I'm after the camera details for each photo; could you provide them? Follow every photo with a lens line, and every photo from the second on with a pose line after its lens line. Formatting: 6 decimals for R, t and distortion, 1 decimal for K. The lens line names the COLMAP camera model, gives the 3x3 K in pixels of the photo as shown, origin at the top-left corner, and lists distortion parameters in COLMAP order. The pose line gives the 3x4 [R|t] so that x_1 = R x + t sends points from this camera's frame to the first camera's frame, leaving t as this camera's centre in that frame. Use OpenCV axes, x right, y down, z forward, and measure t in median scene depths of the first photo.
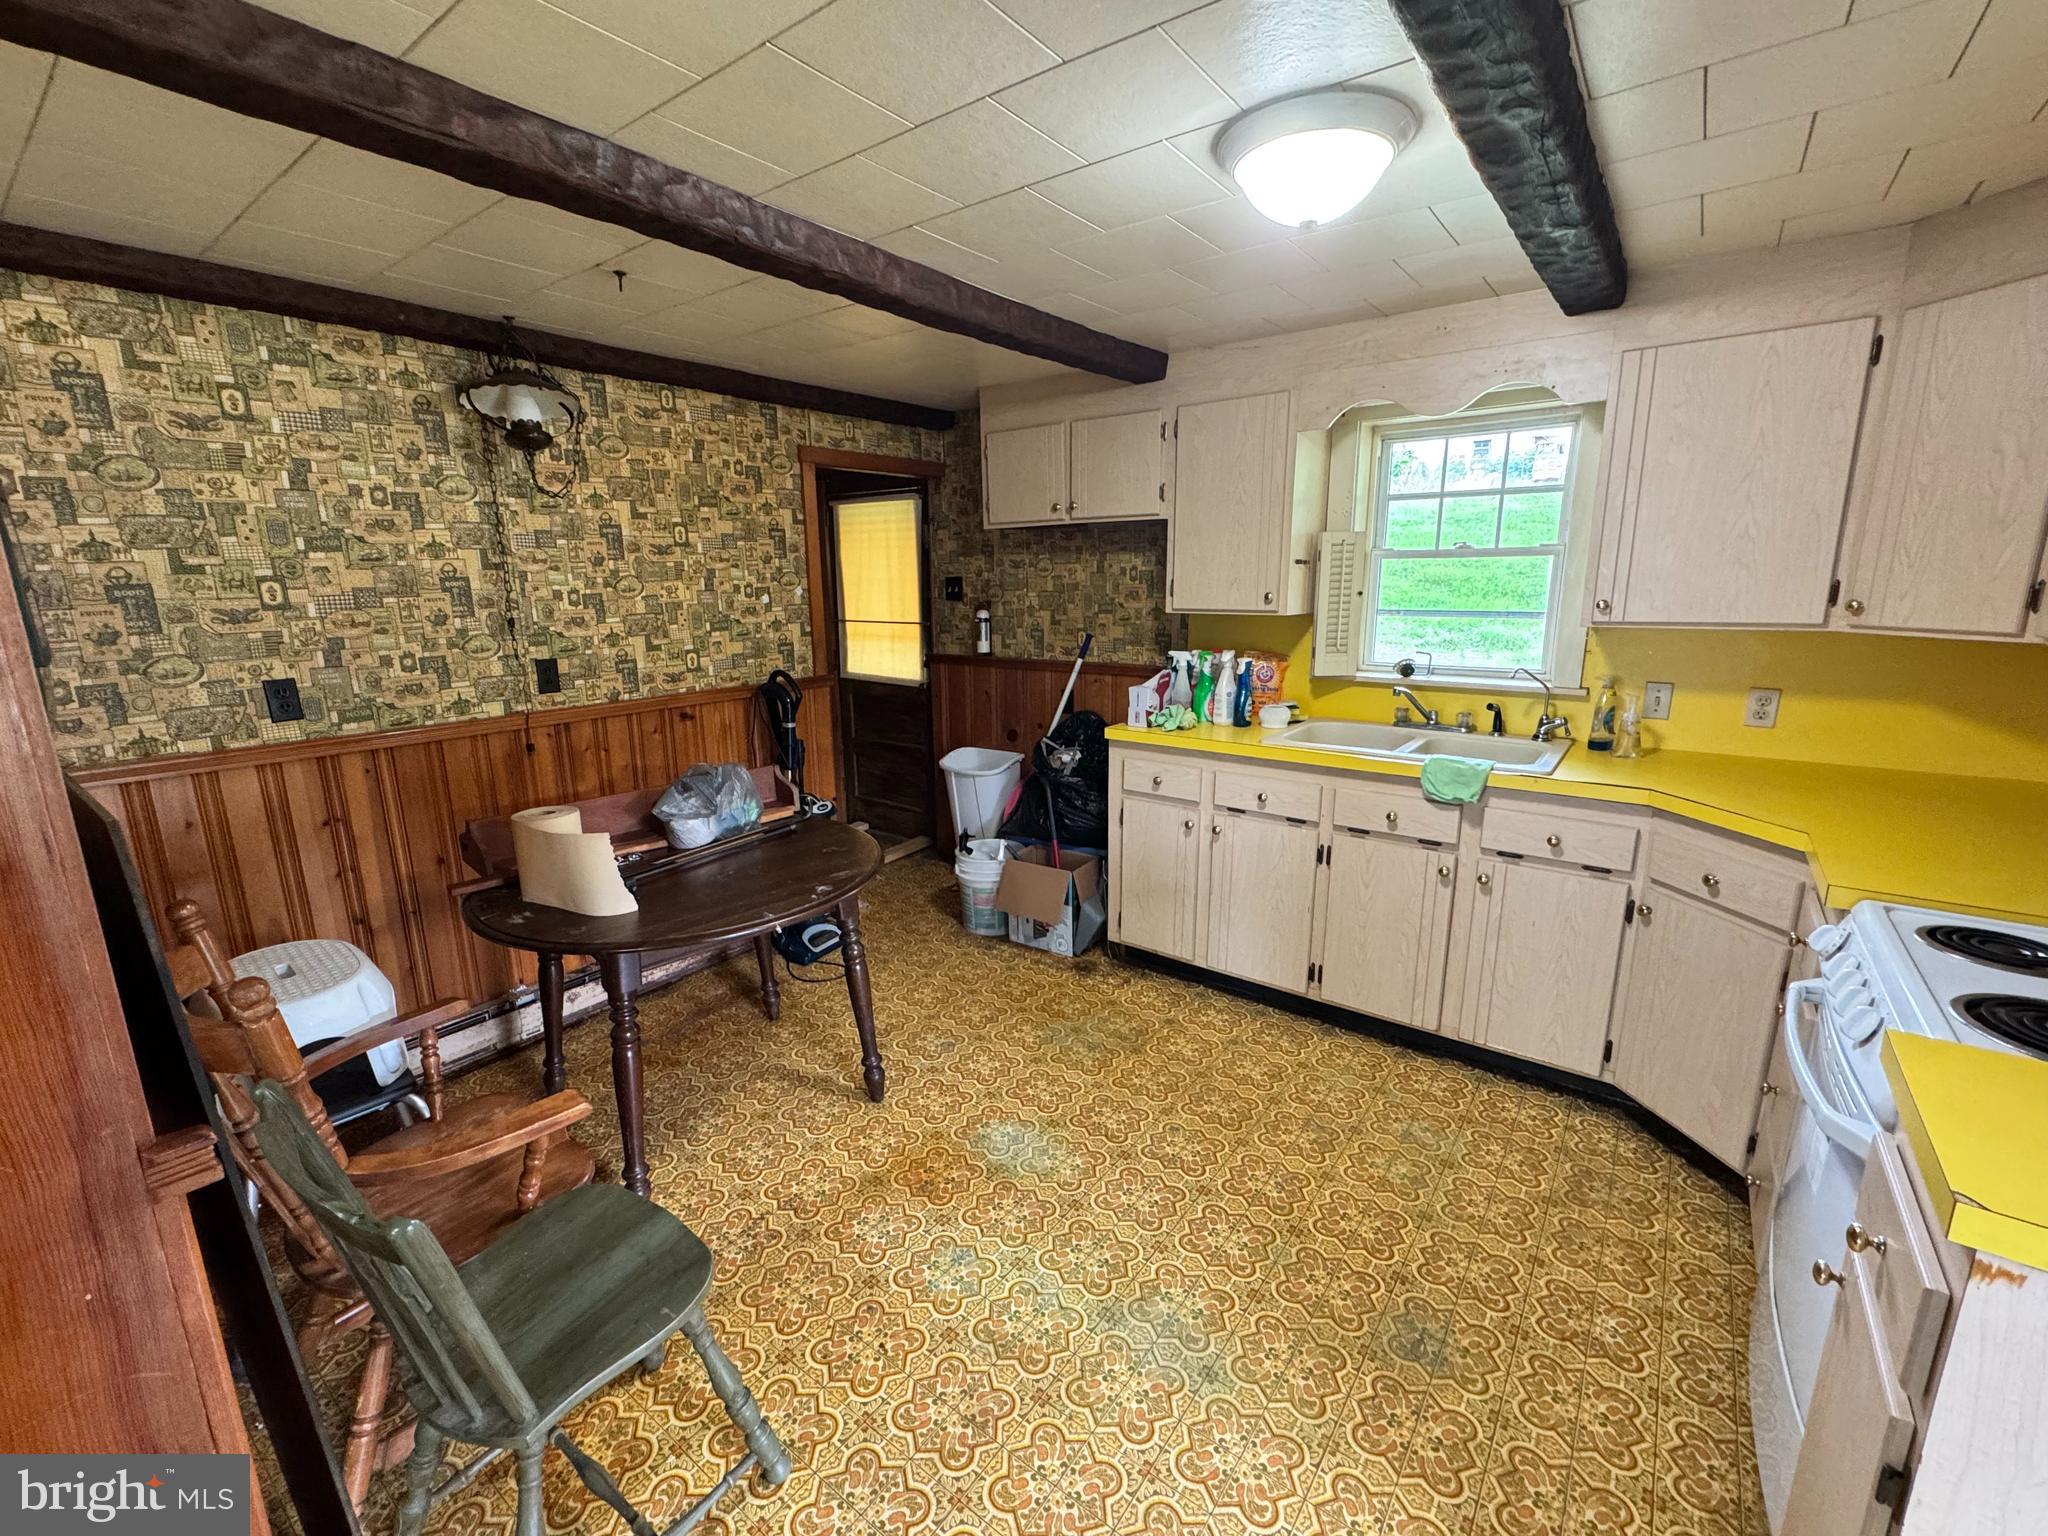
lens RADIAL K [[860.5, 0, 1022.7], [0, 860.5, 766.6], [0, 0, 1]] dist [-0.005757, 0.001109]
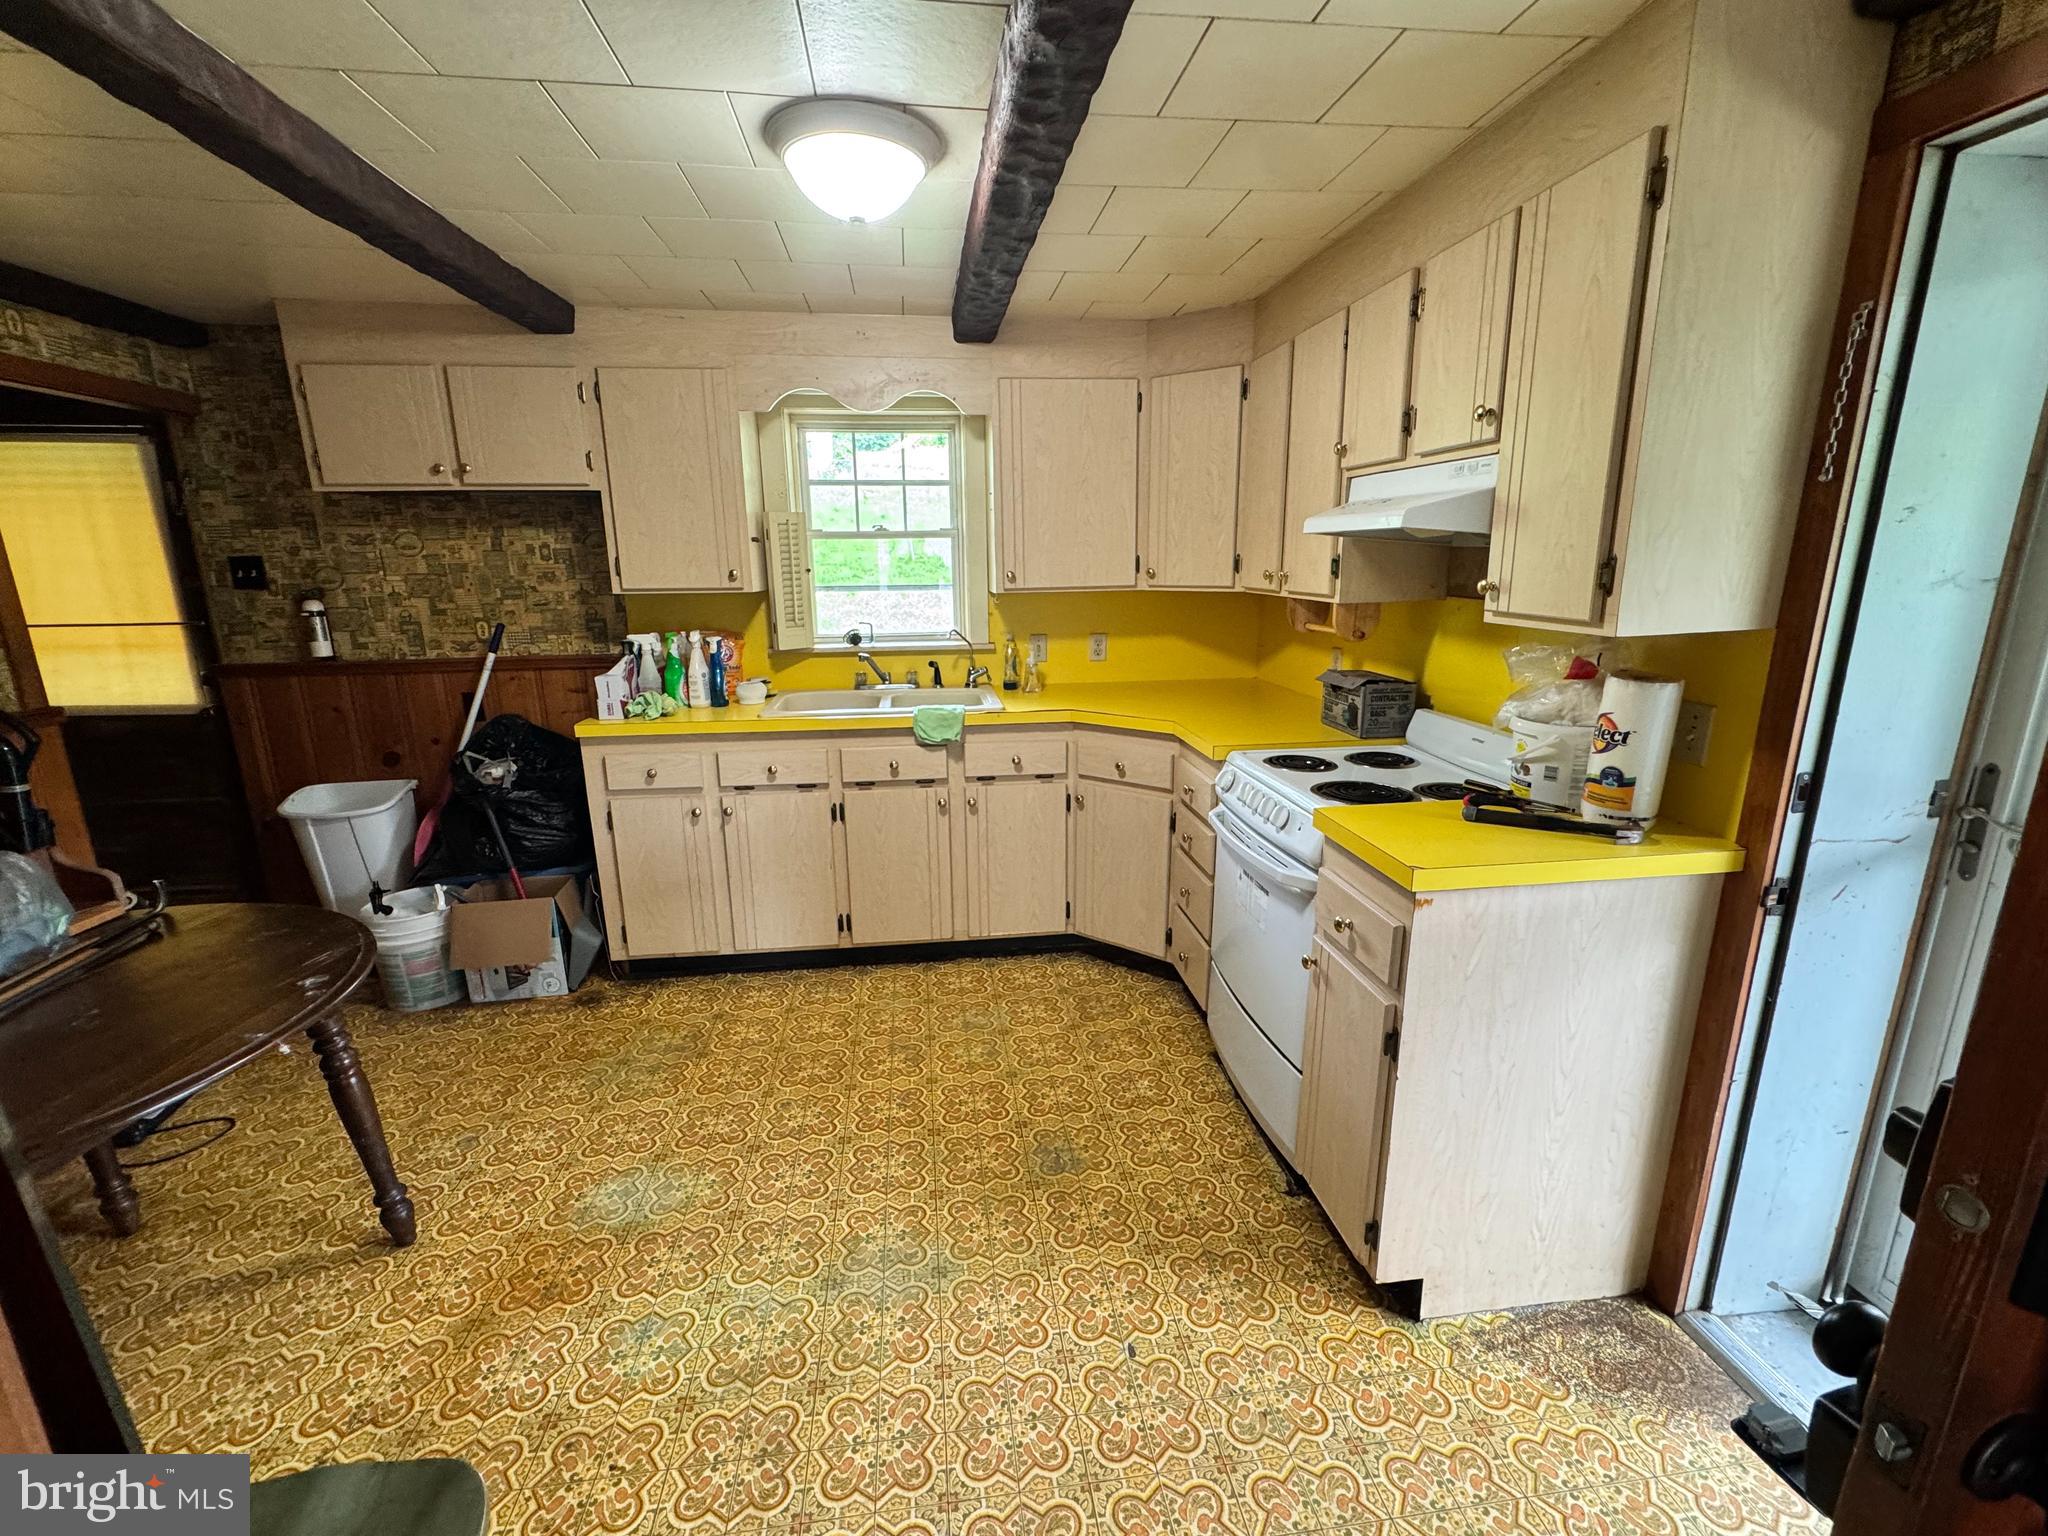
lens RADIAL K [[860.5, 0, 1022.7], [0, 860.5, 766.6], [0, 0, 1]] dist [-0.005757, 0.001109]
pose [[0.712035, -0.160868, 0.683467, -0.197767], [0.153501, 0.985519, 0.072045, 0.003876], [-0.685159, 0.053614, 0.726418, 0.051810]]
